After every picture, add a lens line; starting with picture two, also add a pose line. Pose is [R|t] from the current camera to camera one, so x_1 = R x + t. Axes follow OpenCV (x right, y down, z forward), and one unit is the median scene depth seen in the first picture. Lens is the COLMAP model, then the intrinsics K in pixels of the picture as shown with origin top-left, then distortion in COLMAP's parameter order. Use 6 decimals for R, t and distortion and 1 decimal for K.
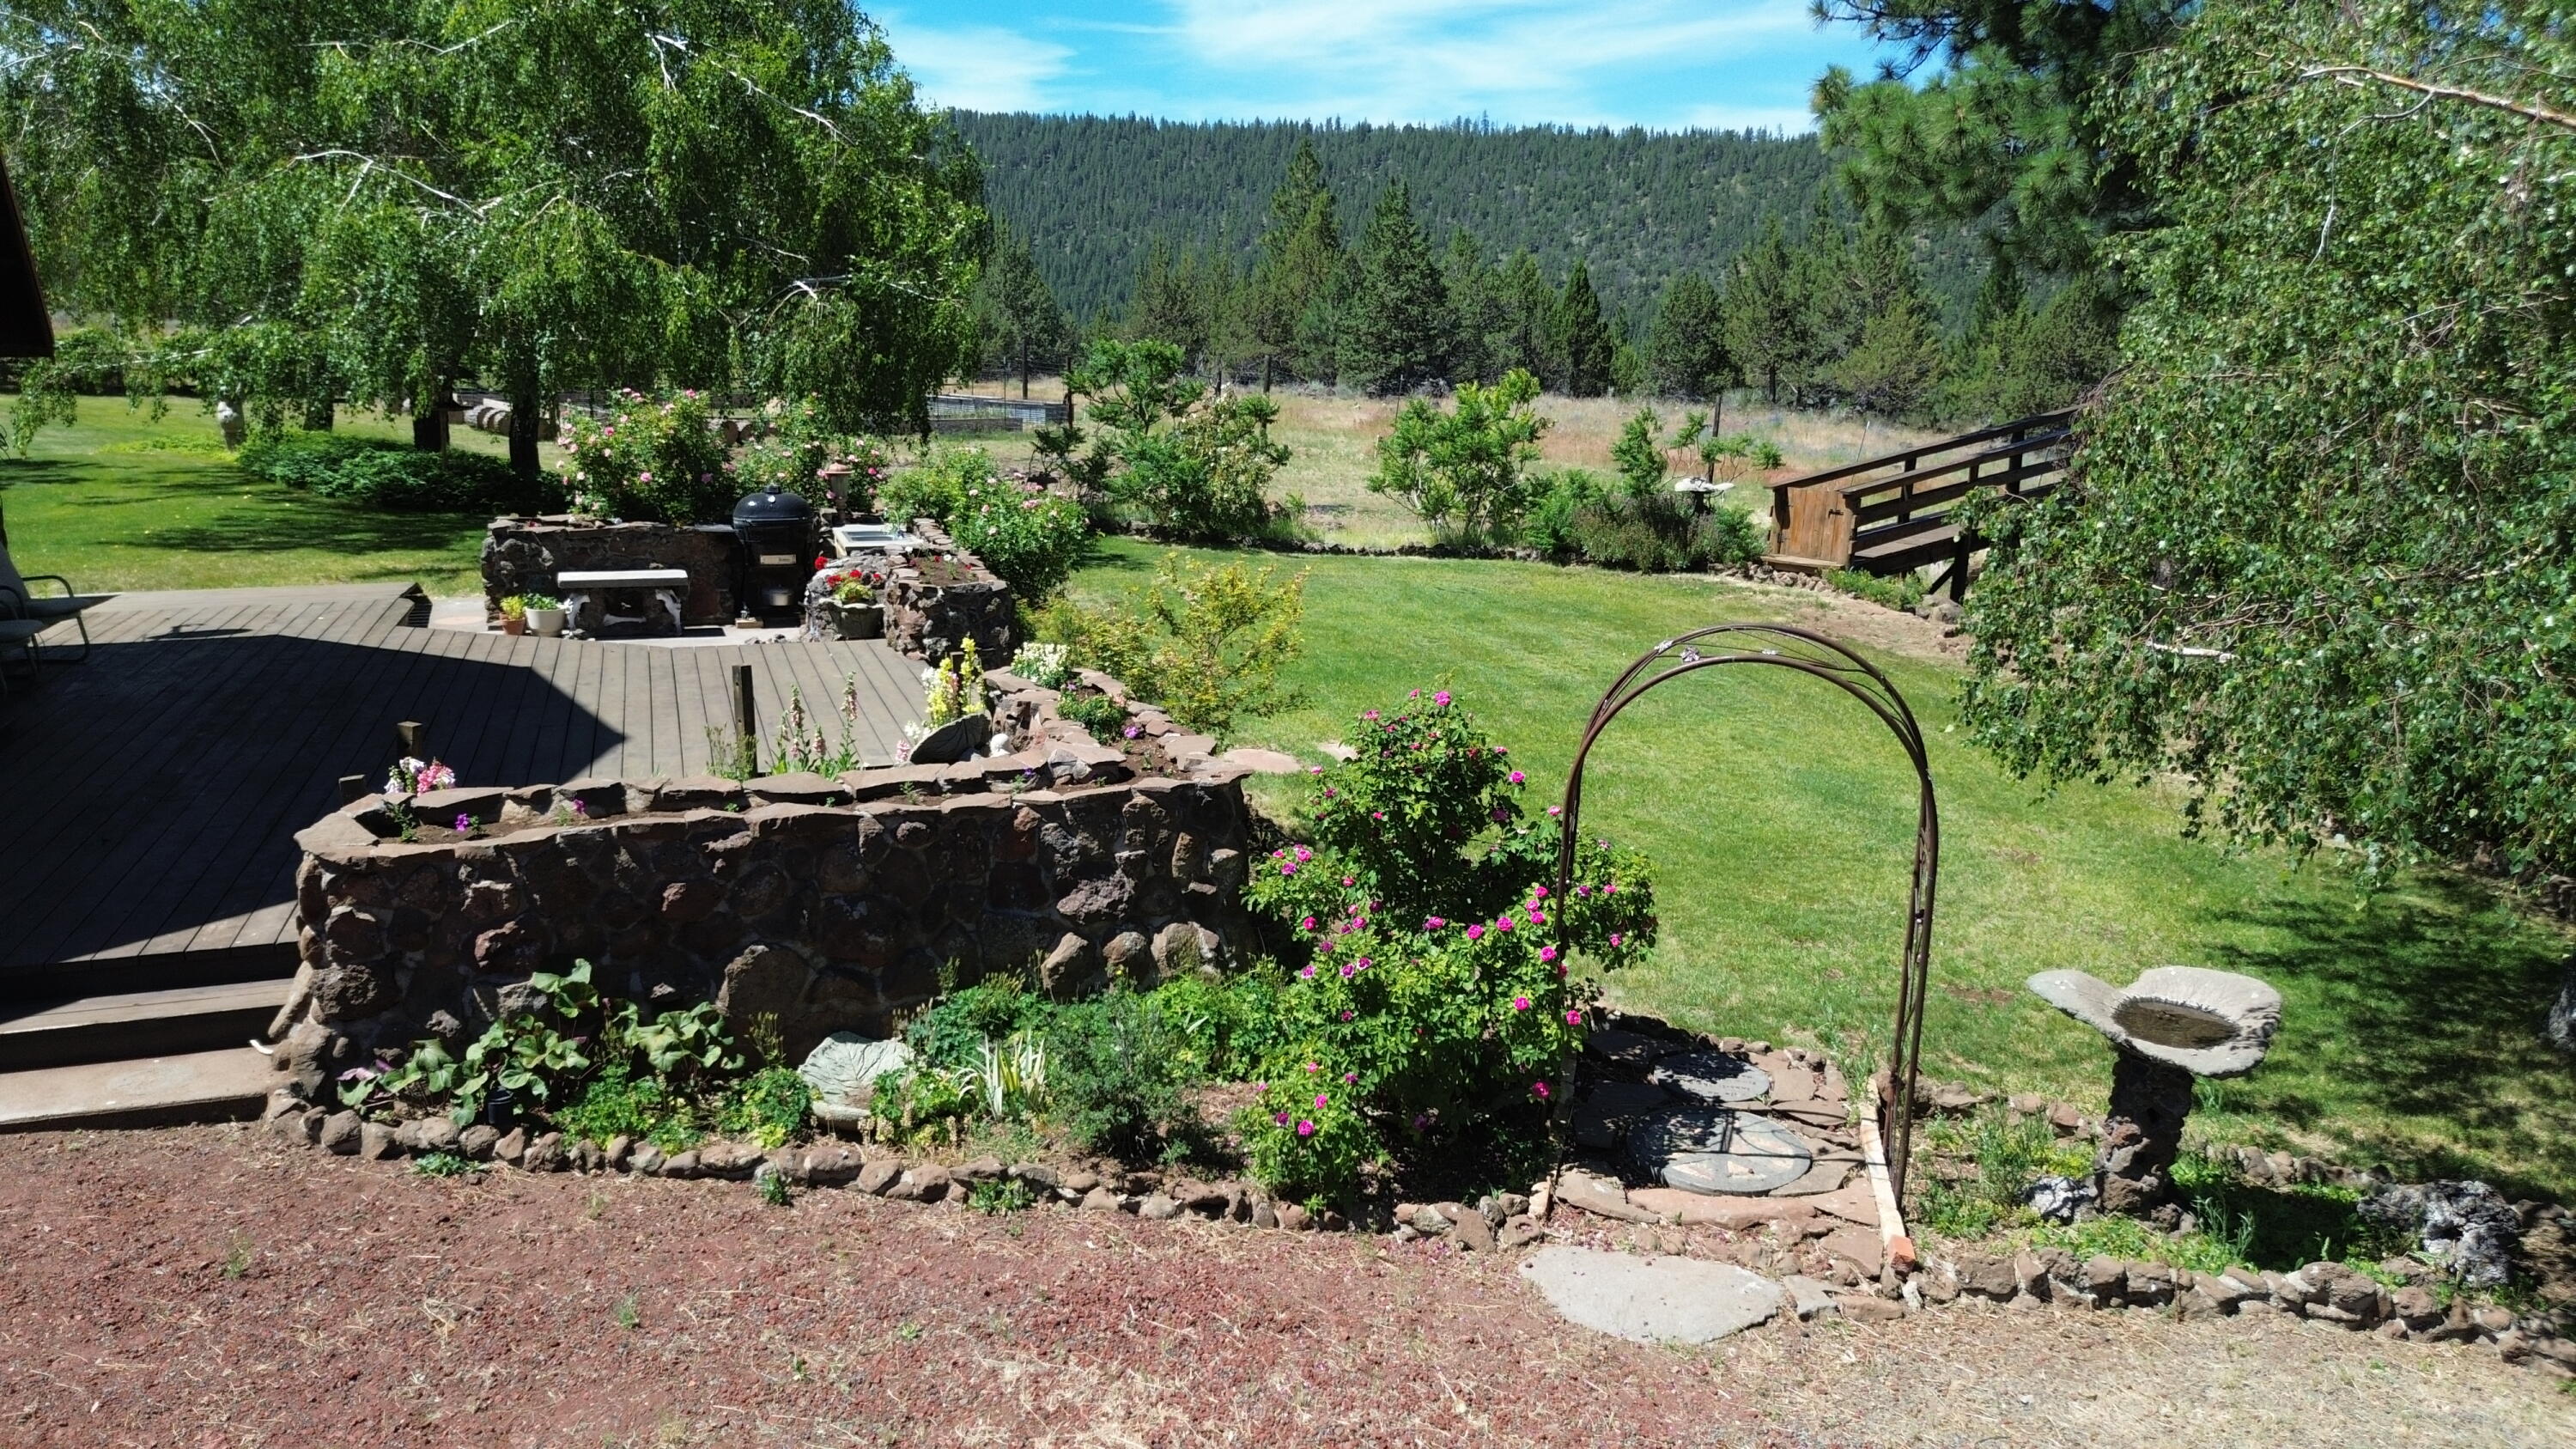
lens RADIAL K [[1843.5, 0, 1288.9], [0, 1843.5, 734.1], [0, 0, 1]] dist [0.063697, -0.068045]
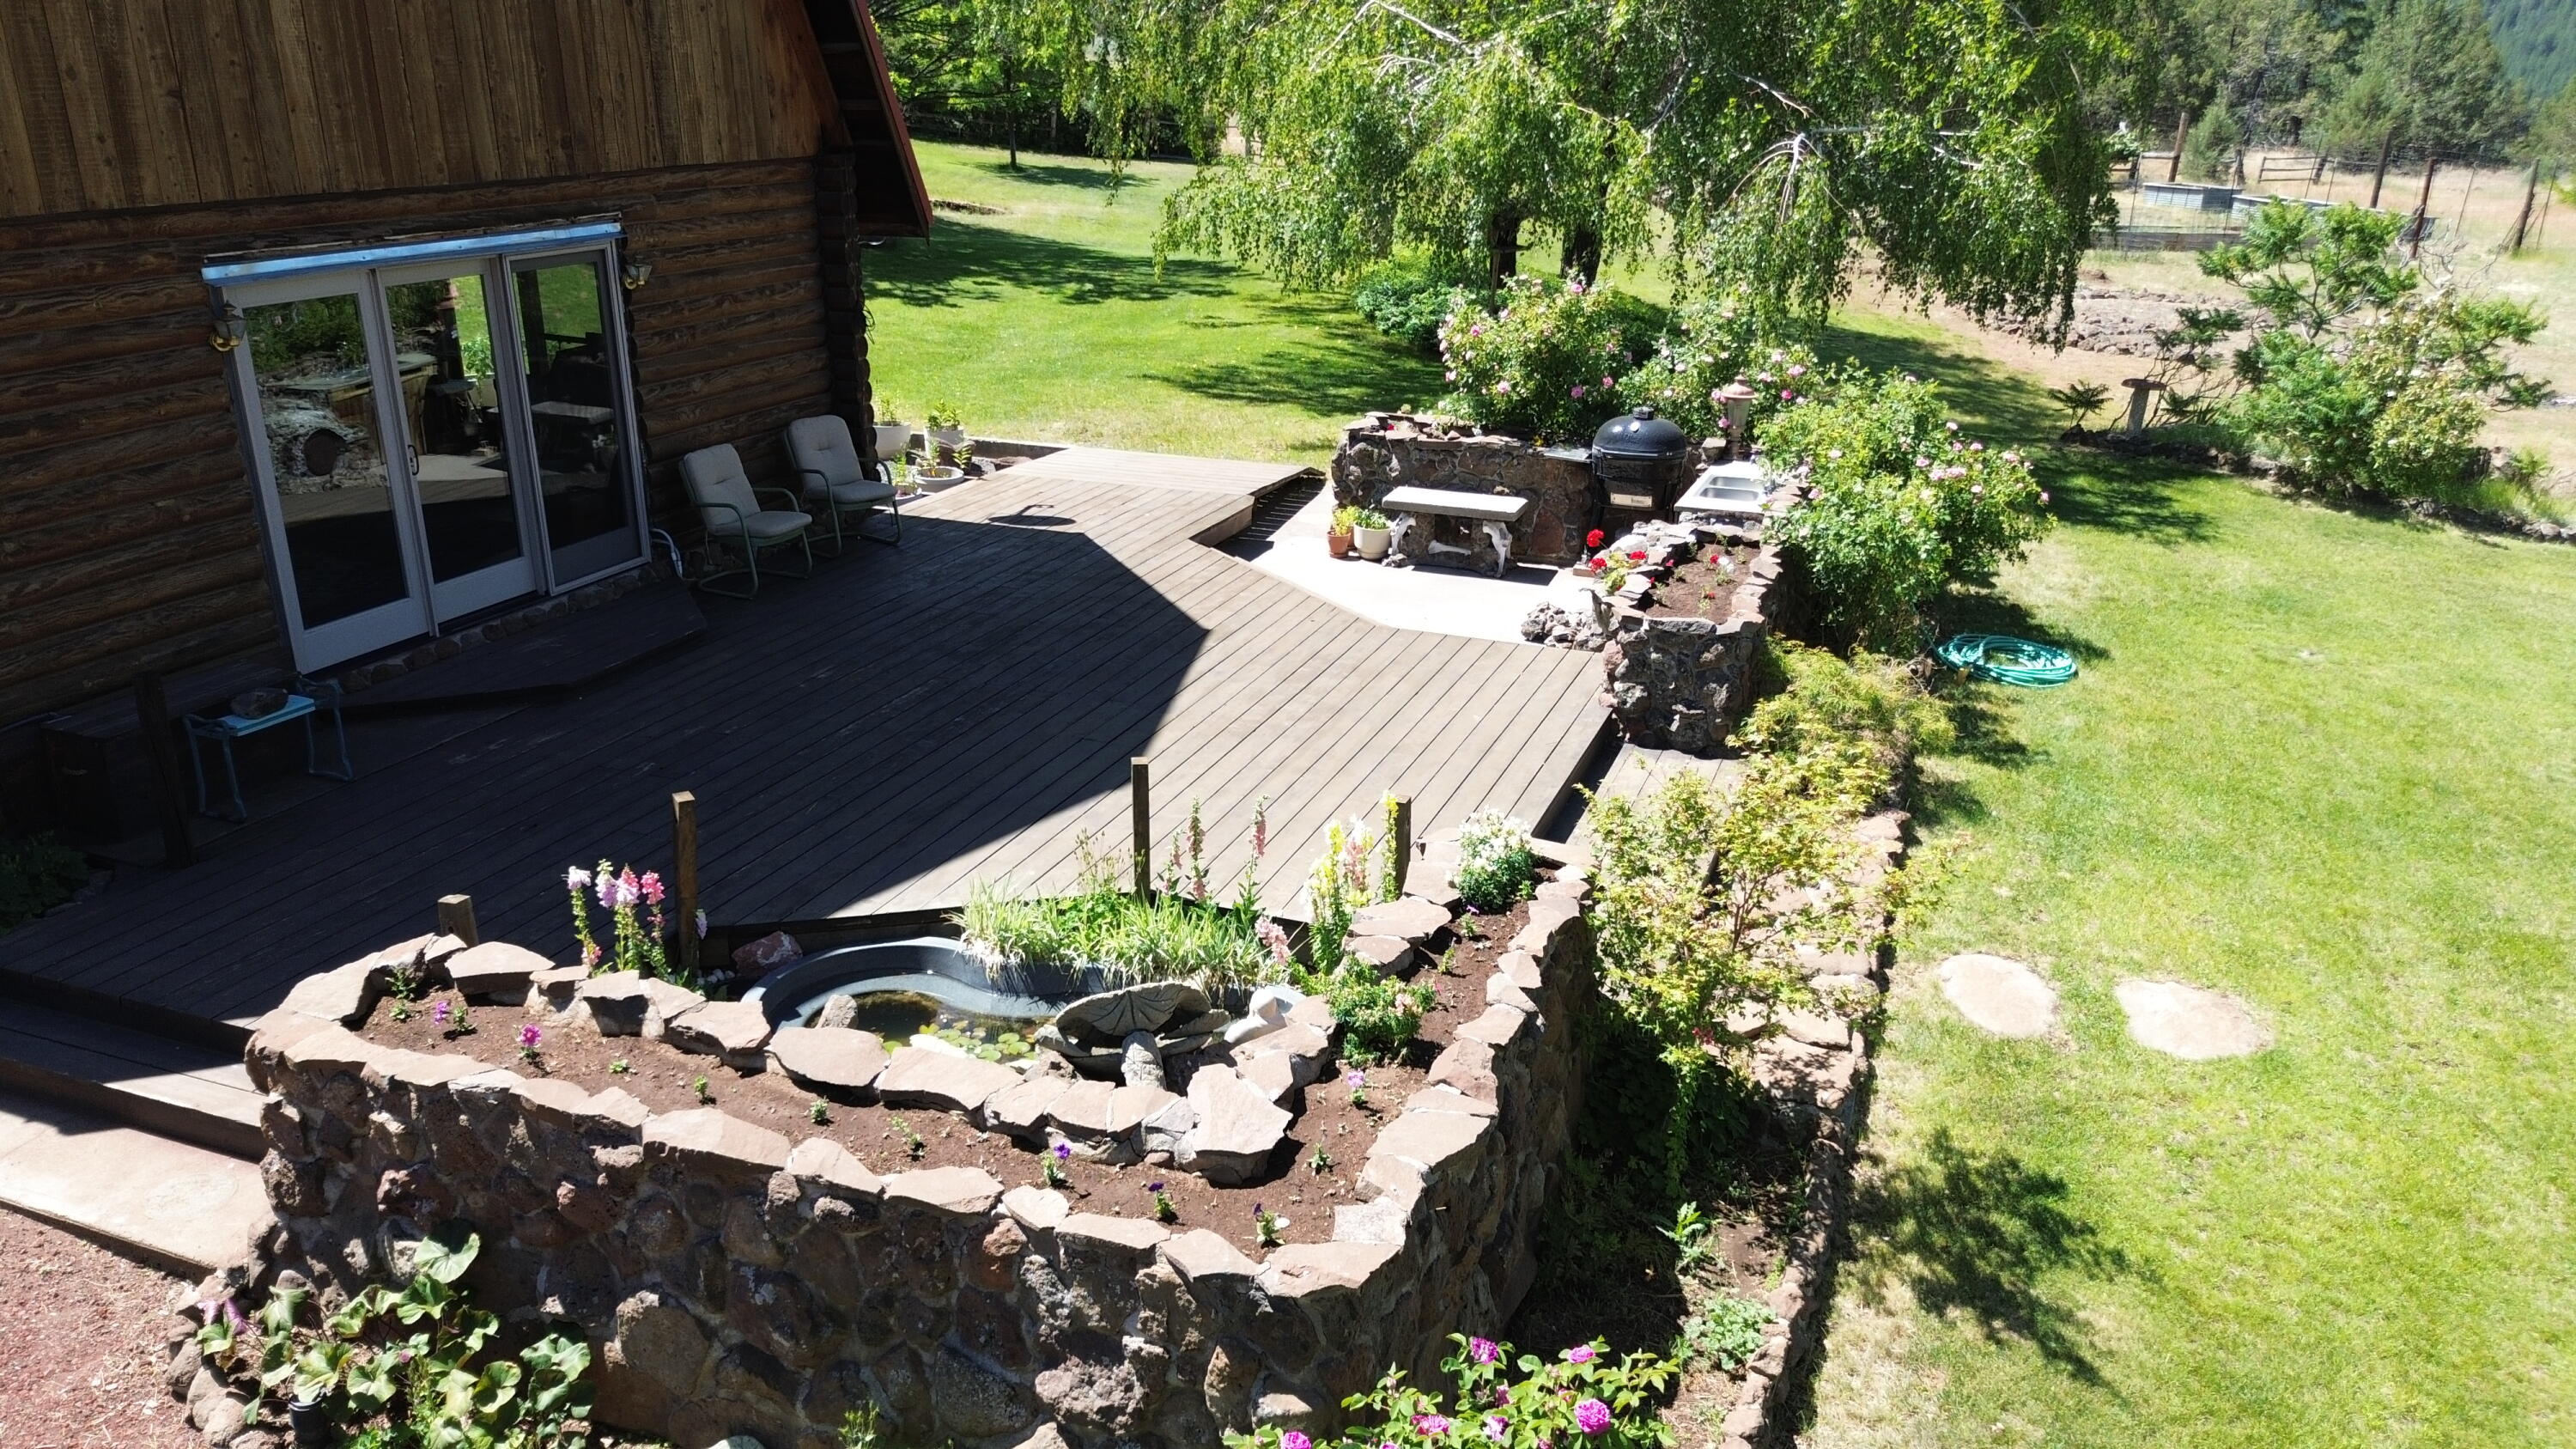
lens RADIAL K [[1843.5, 0, 1269.5], [0, 1843.5, 734.3], [0, 0, 1]] dist [0.063697, -0.068045]
pose [[0.761616, 0.219801, -0.609613, 0.126308], [-0.143813, 0.974591, 0.171725, -0.111695], [0.631869, -0.043118, 0.773875, 0.260357]]
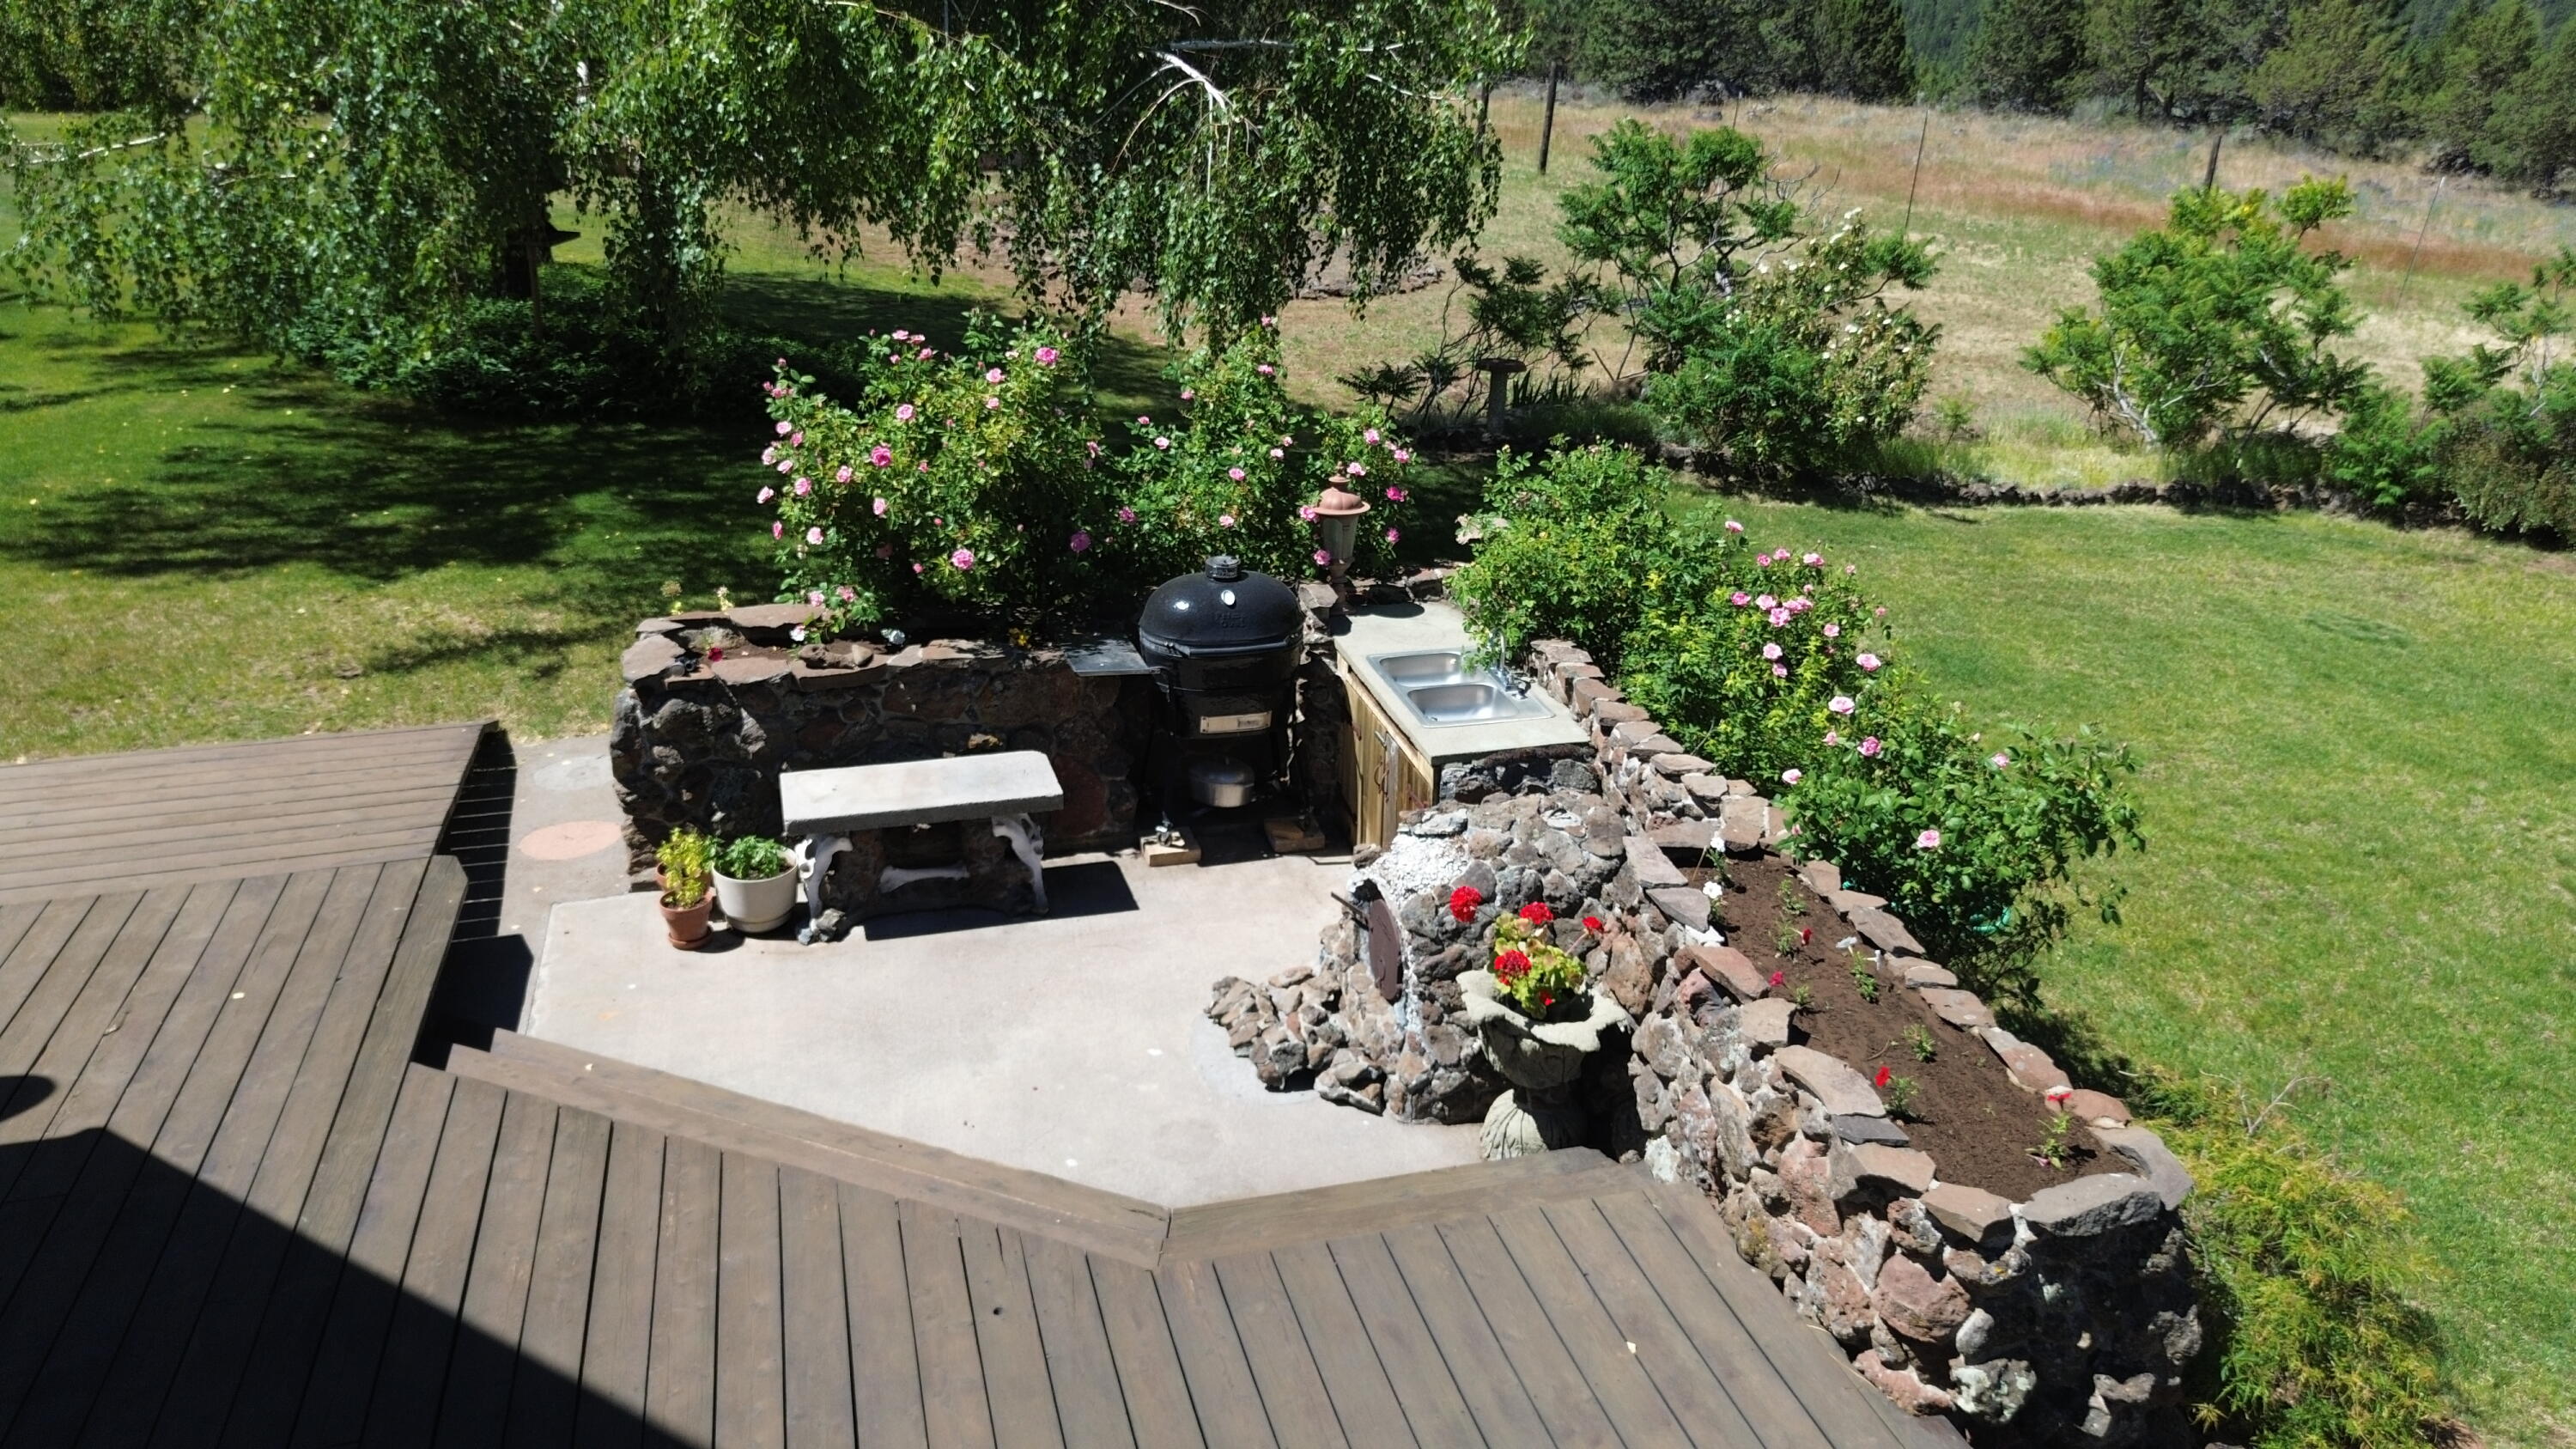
lens RADIAL K [[1843.5, 0, 1322.6], [0, 1843.5, 707.8], [0, 0, 1]] dist [0.063697, -0.068045]
pose [[0.998821, 0.019596, -0.044405, -0.235782], [-0.012644, 0.988337, 0.151758, -0.169396], [0.046861, -0.151018, 0.987420, 0.550494]]
